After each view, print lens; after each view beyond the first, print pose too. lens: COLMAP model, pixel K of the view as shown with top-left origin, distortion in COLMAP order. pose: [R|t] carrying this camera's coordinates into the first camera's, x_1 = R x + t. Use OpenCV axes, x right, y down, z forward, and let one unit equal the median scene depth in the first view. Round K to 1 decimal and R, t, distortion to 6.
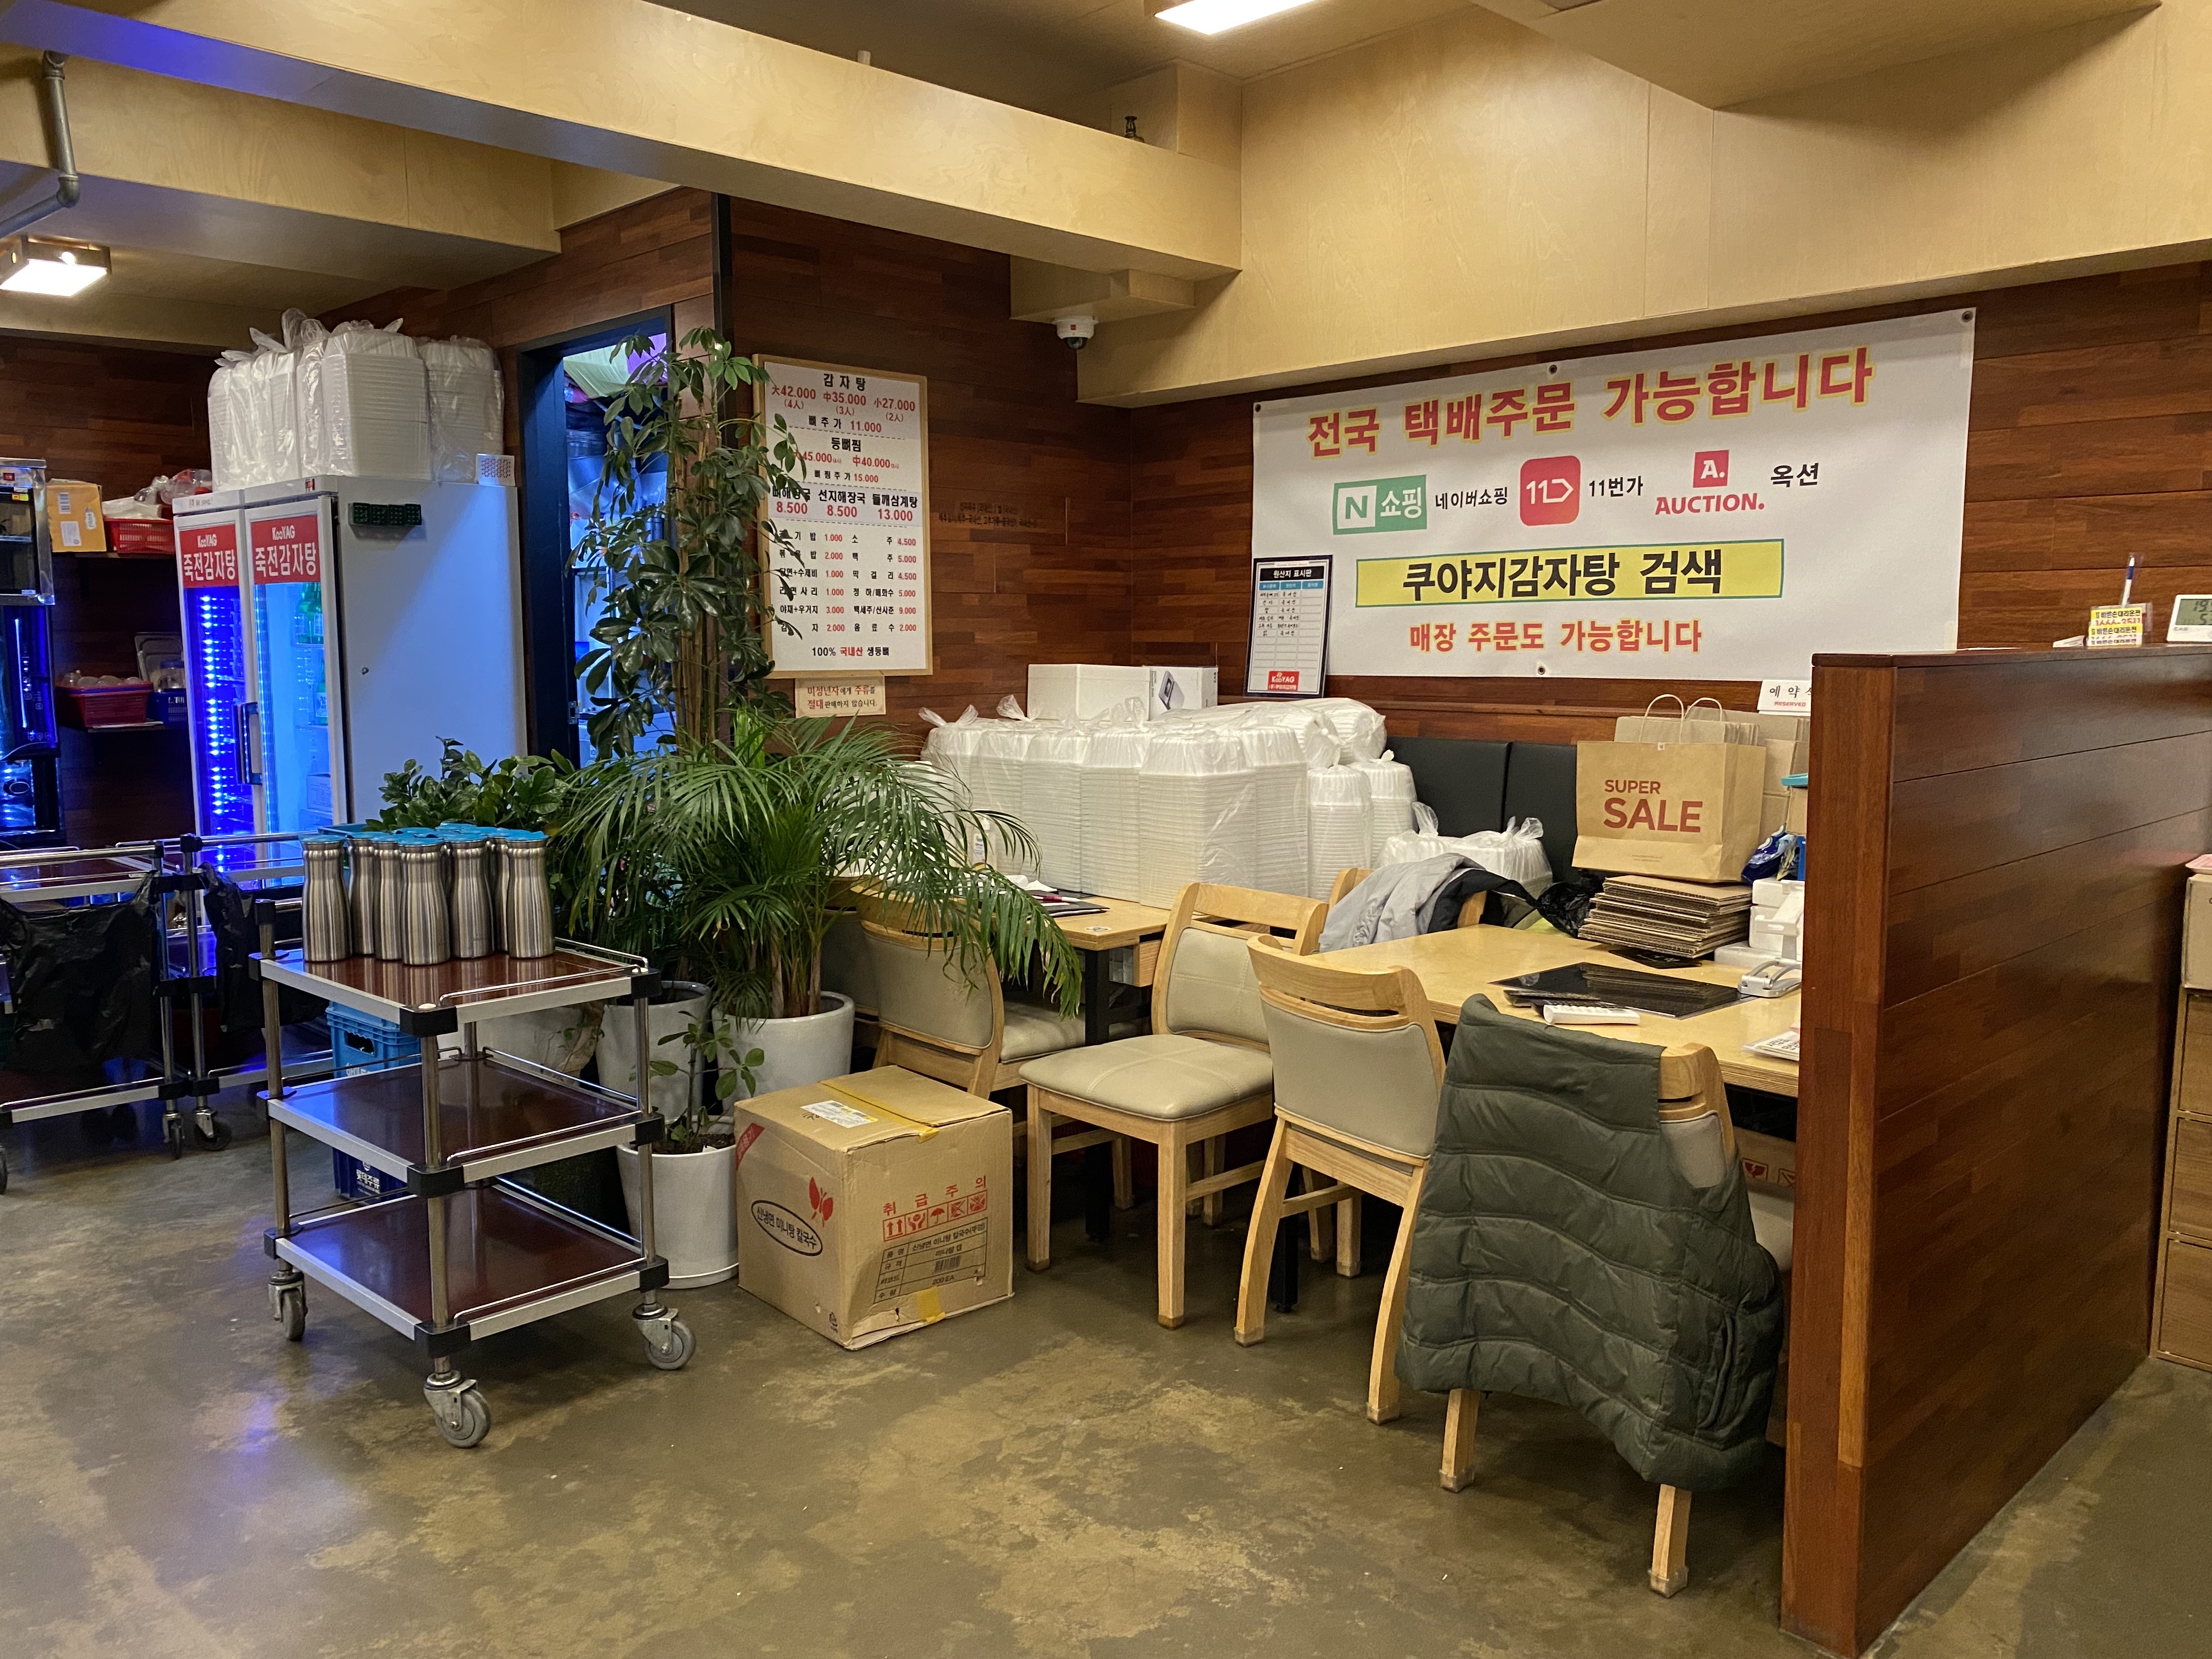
lens RADIAL K [[1698.5, 0, 1119.5], [0, 1698.5, 806.5], [0, 0, 1]] dist [0.064095, -0.084257]
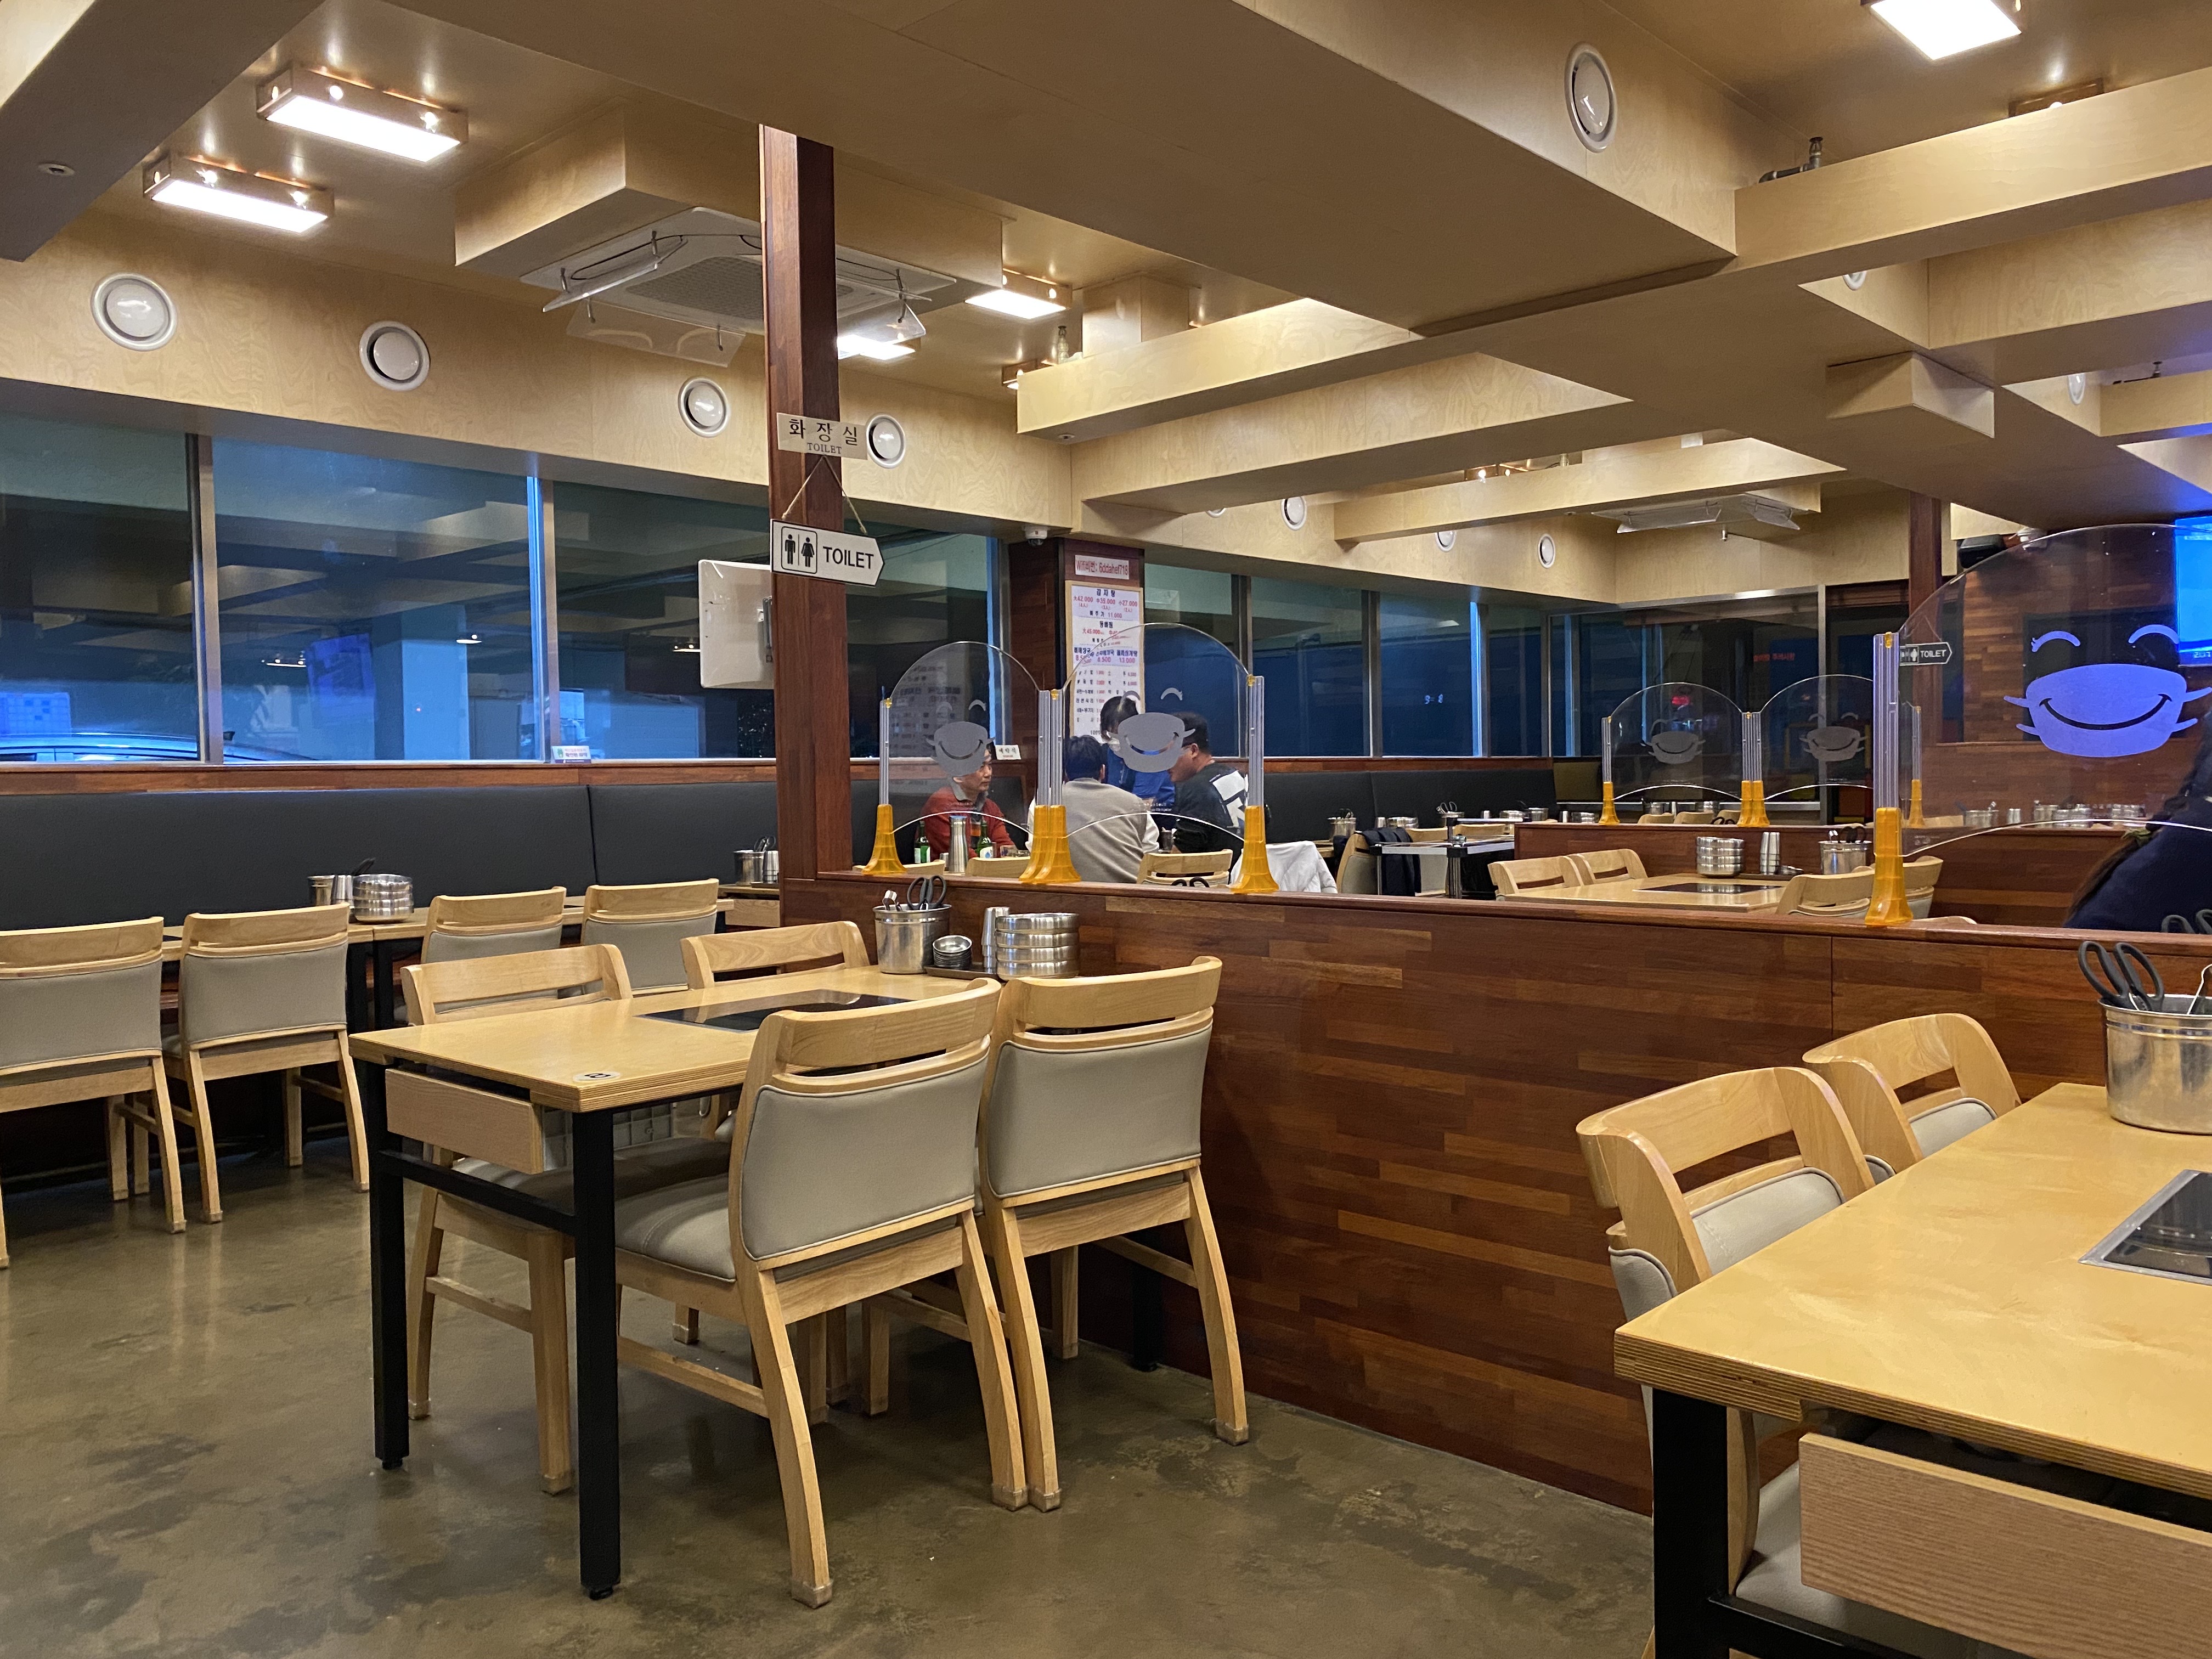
lens RADIAL K [[1698.5, 0, 1105.1], [0, 1698.5, 821.8], [0, 0, 1]] dist [0.064095, -0.084257]
pose [[0.999178, -0.009497, 0.039400, -0.235173], [0.012066, 0.997779, -0.065505, 0.131798], [-0.038691, 0.065927, 0.997074, -0.876672]]
